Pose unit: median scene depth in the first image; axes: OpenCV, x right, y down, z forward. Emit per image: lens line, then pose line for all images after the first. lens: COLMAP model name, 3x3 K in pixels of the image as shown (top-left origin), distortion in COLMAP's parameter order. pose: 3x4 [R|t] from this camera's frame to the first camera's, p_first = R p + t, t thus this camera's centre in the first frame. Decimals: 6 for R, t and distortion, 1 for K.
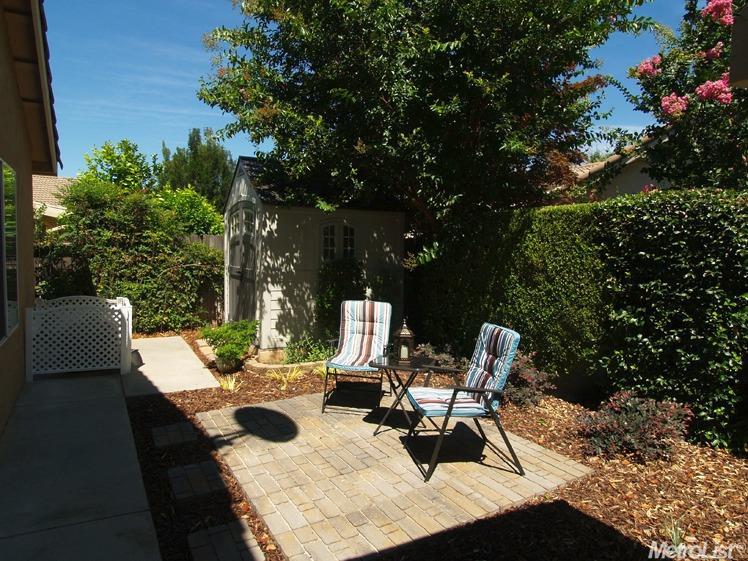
lens RADIAL K [[472.8, 0, 368.3], [0, 472.8, 280.2], [0, 0, 1]] dist [-0.029858, 0.000343]
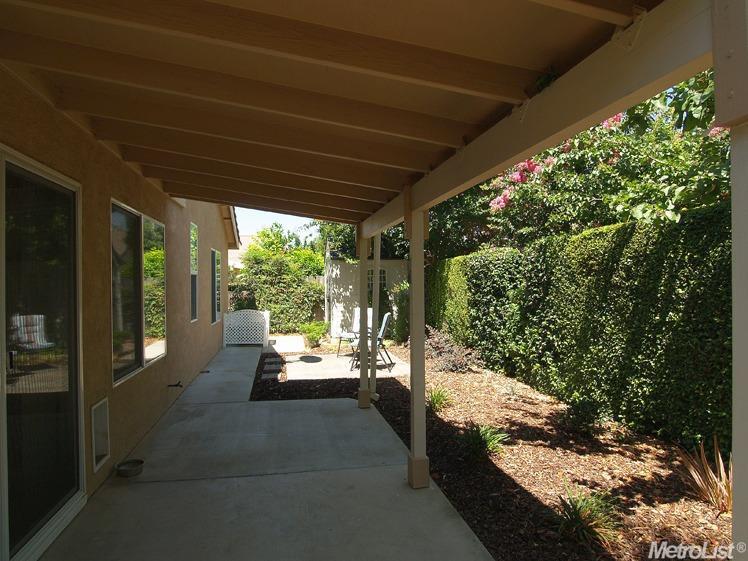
lens RADIAL K [[472.8, 0, 368.3], [0, 472.8, 280.2], [0, 0, 1]] dist [-0.029858, 0.000343]
pose [[0.938636, -0.029942, -0.343608, 0.501171], [0.004862, 0.997274, -0.073620, 0.053270], [0.344876, 0.067432, 0.936223, -0.637724]]
